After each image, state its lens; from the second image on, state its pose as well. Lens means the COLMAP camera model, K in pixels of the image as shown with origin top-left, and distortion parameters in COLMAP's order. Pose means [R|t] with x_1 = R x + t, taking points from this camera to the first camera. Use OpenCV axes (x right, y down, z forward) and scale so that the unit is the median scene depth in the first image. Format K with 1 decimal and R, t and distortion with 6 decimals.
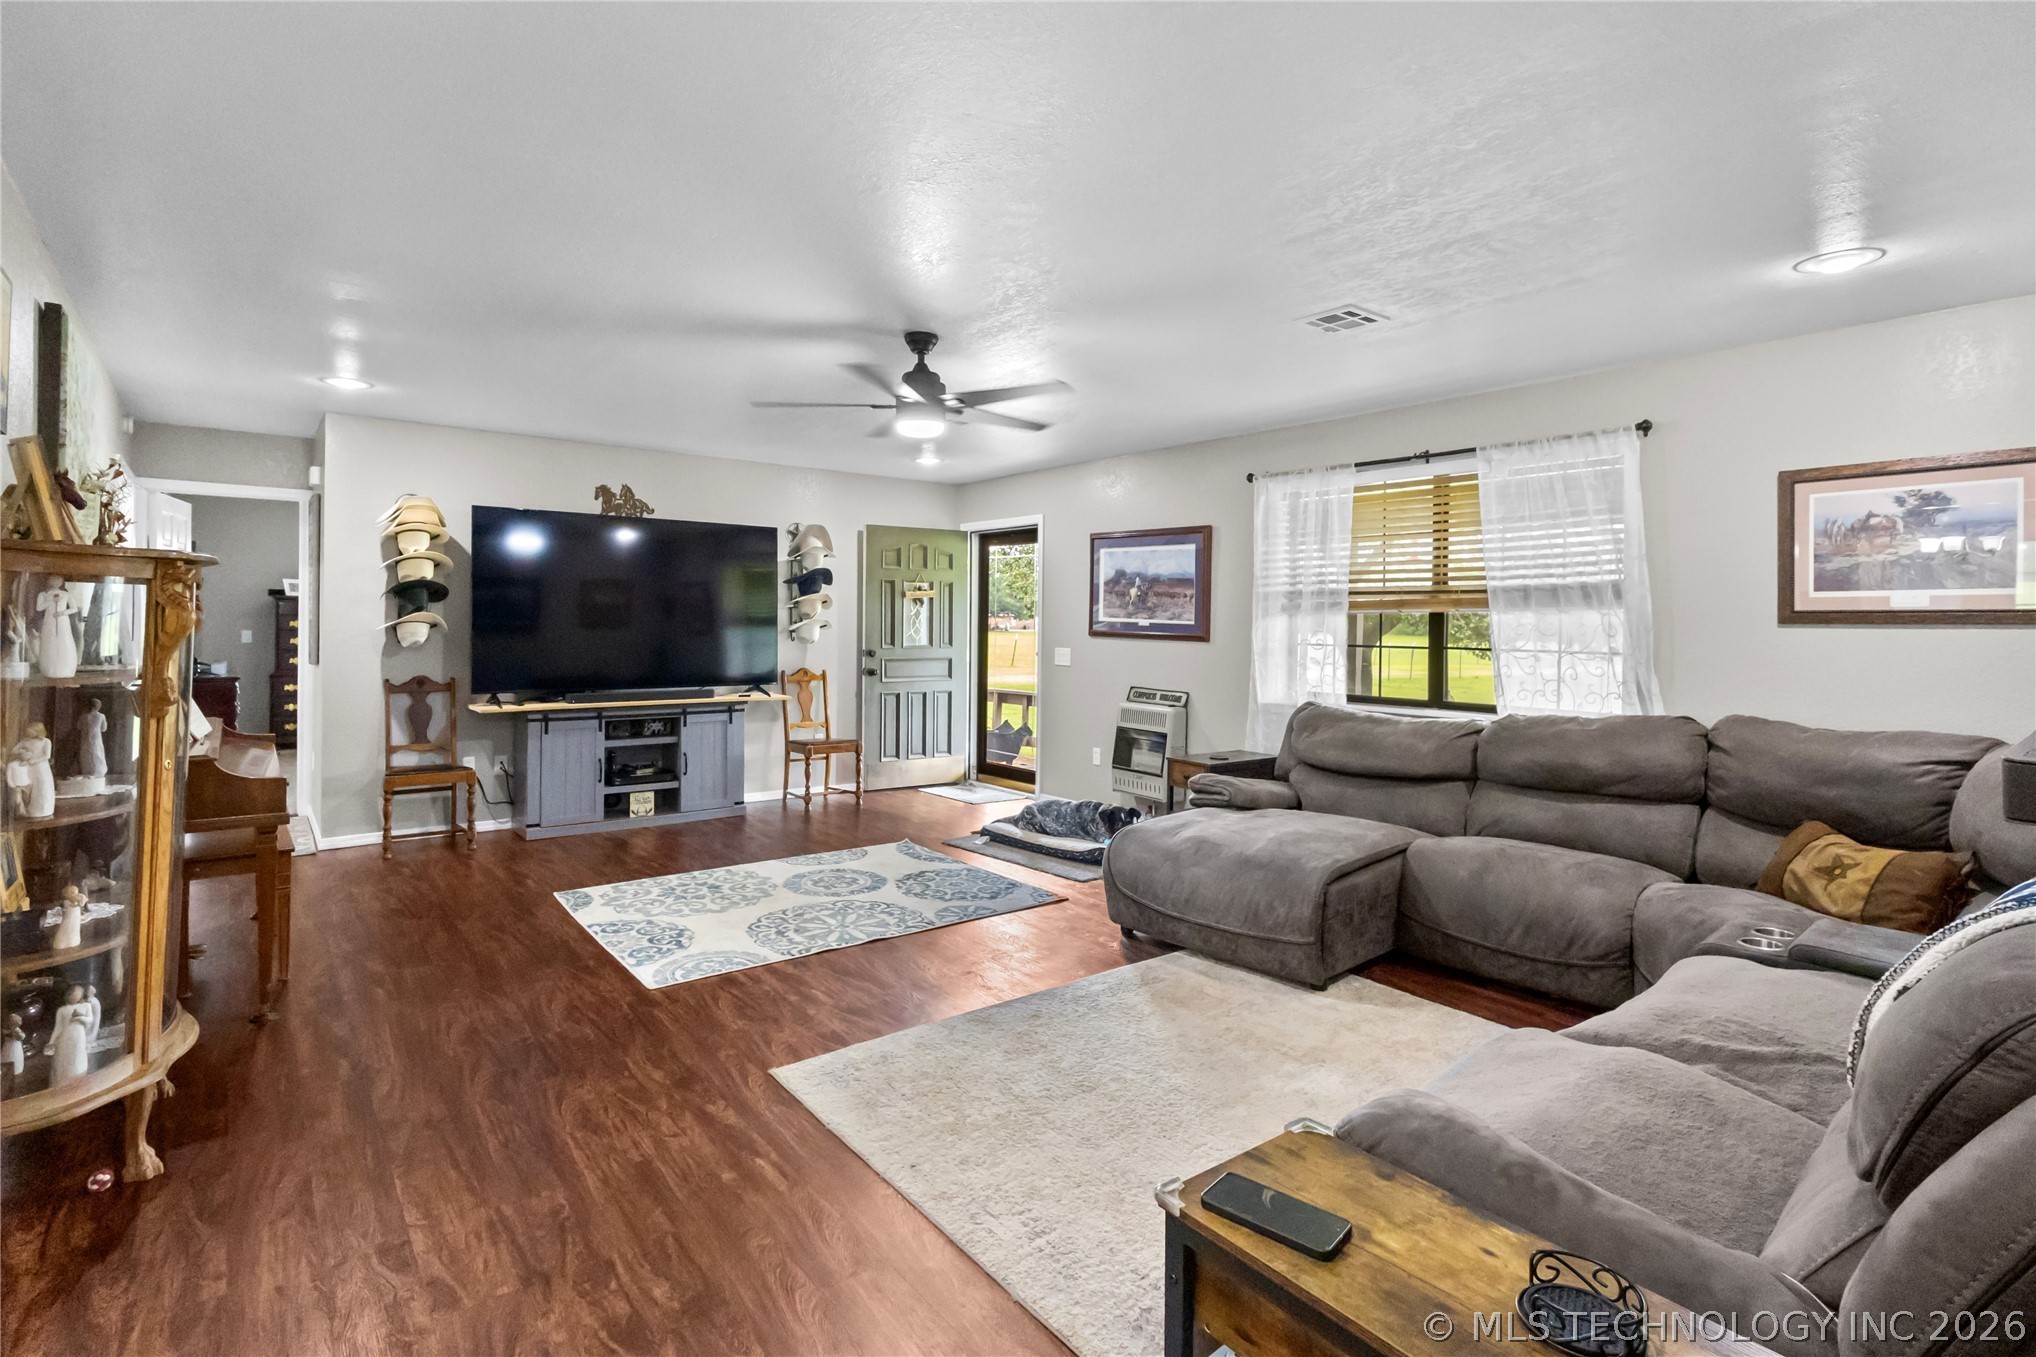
lens RADIAL K [[1001.7, 0, 1011.2], [0, 1001.7, 649.7], [0, 0, 1]] dist [0.001155, 0.001058]
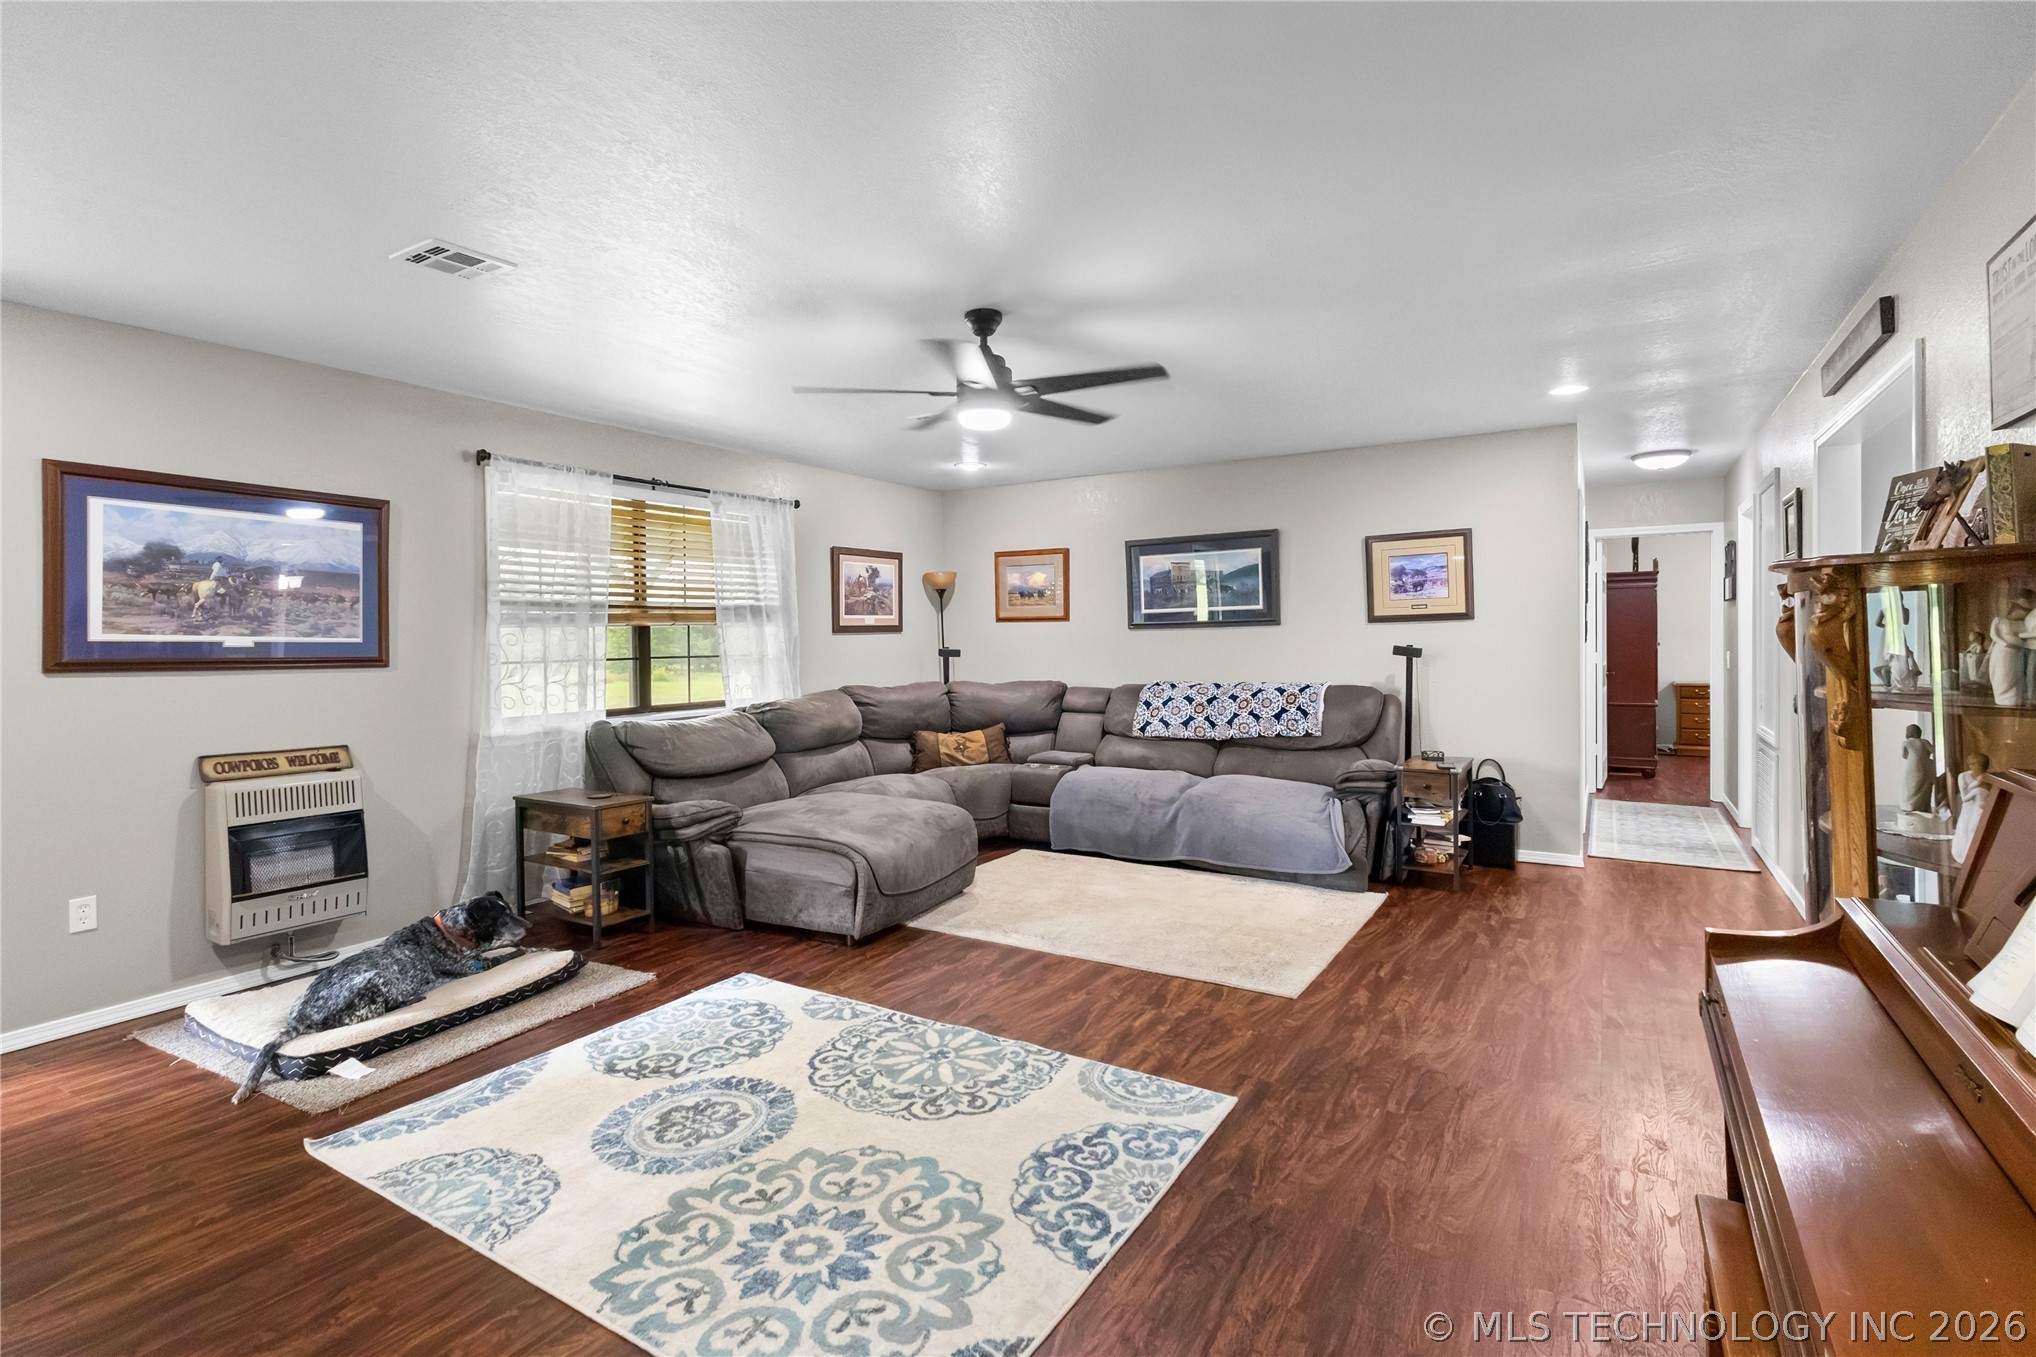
lens RADIAL K [[968.3, 0, 1003.2], [0, 968.3, 651.0], [0, 0, 1]] dist [0.000308, 0.000816]
pose [[-0.348303, -0.022409, 0.937114, -0.589612], [0.033633, 0.998772, 0.036385, -0.029005], [-0.936778, 0.044191, -0.347122, 0.835226]]
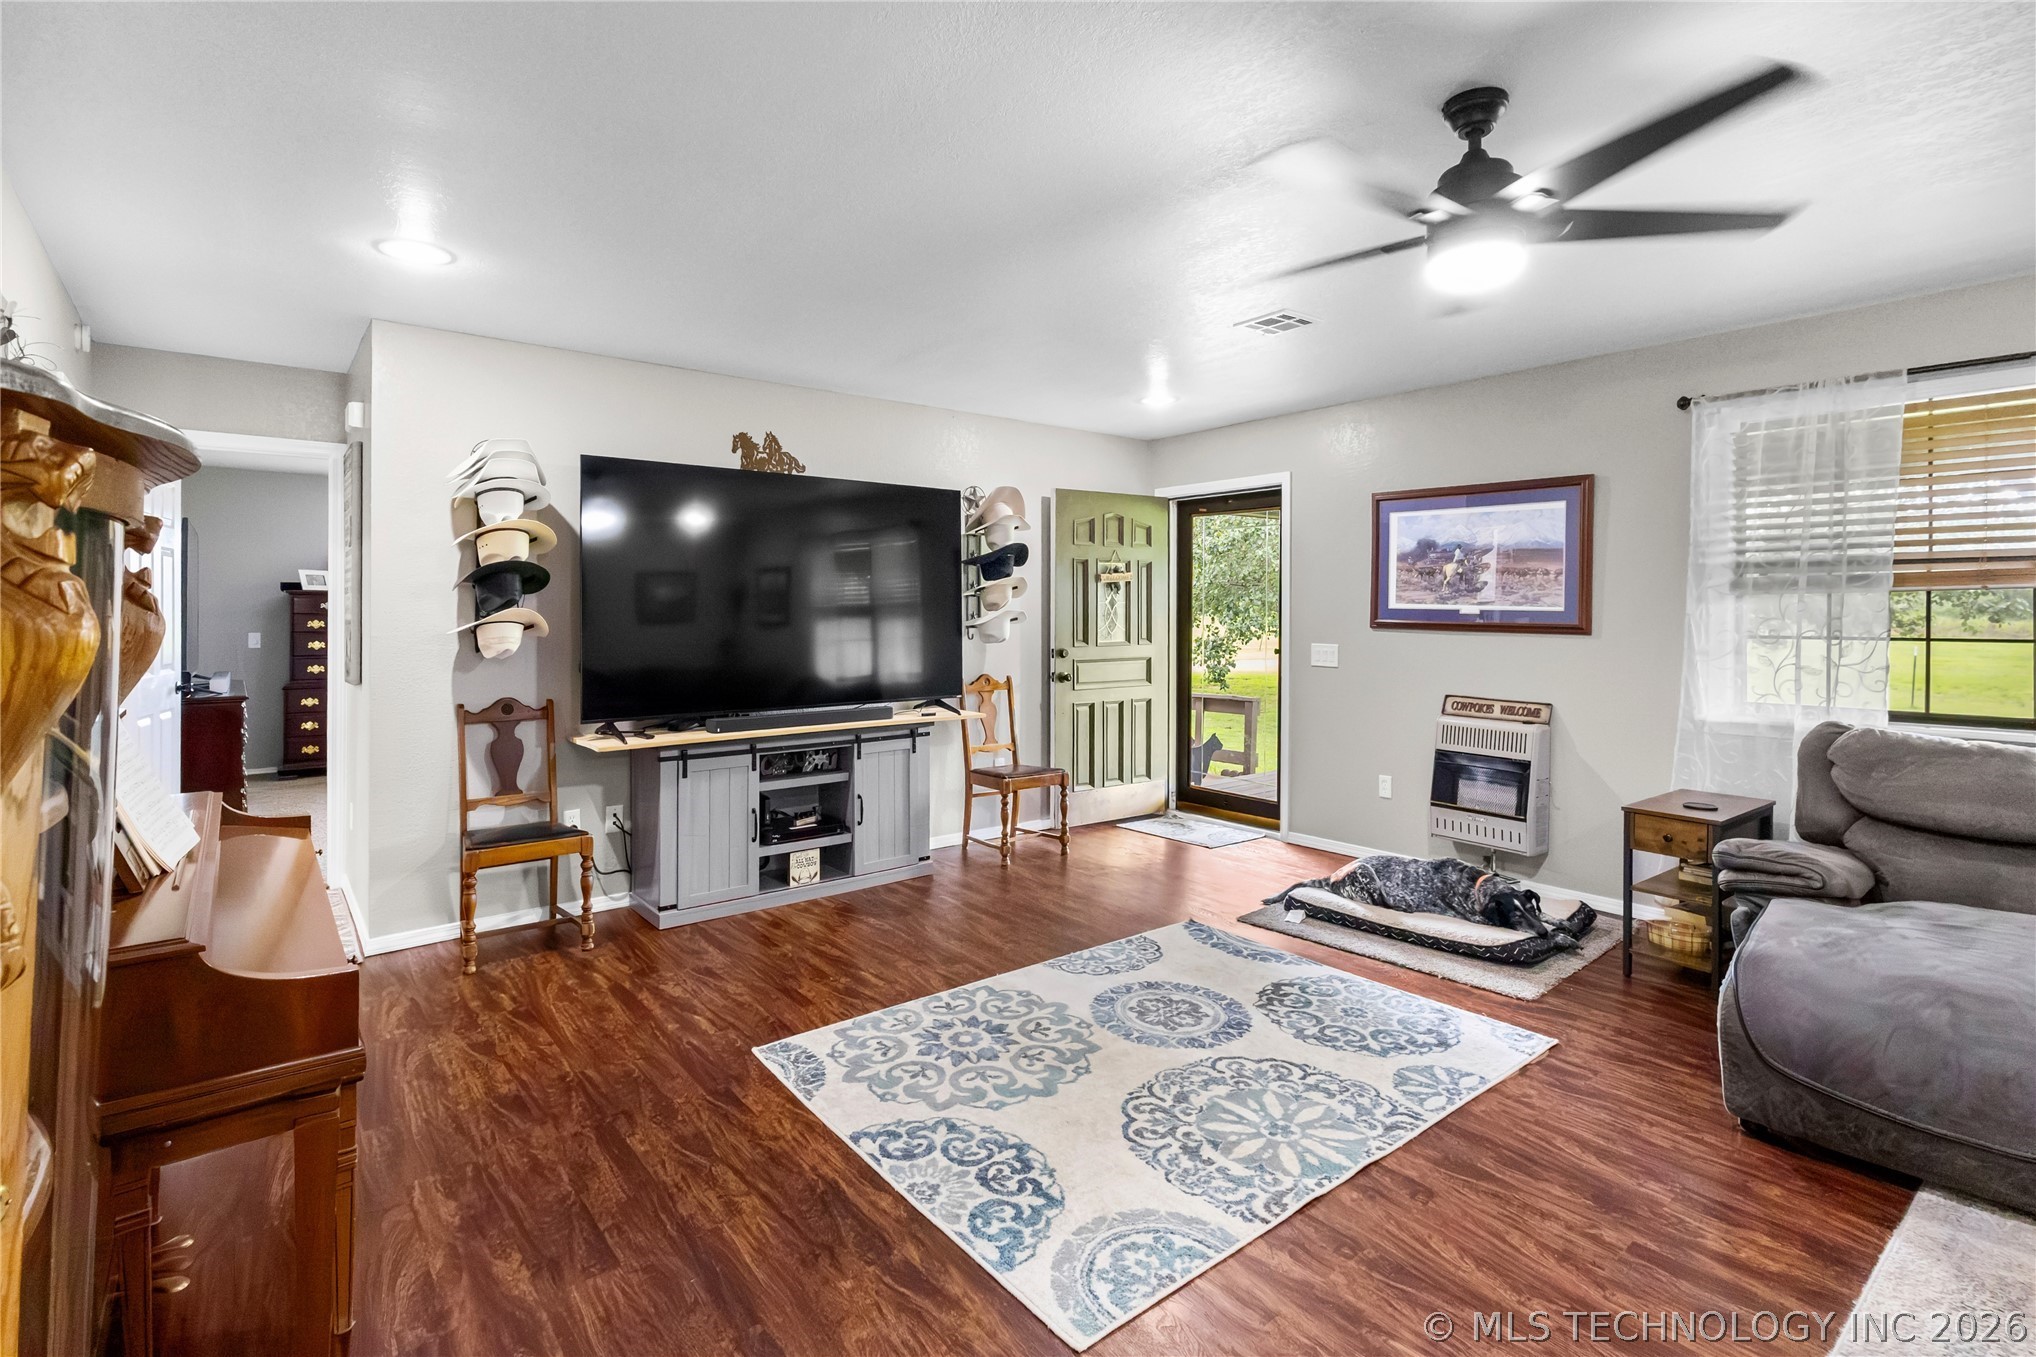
lens RADIAL K [[976.7, 0, 1013.2], [0, 976.7, 627.8], [0, 0, 1]] dist [-0.003779, 0.005849]
pose [[0.999855, -0.013175, 0.010817, -0.230906], [0.013285, 0.999860, -0.010207, -0.011298], [-0.010681, 0.010349, 0.999889, 0.297374]]
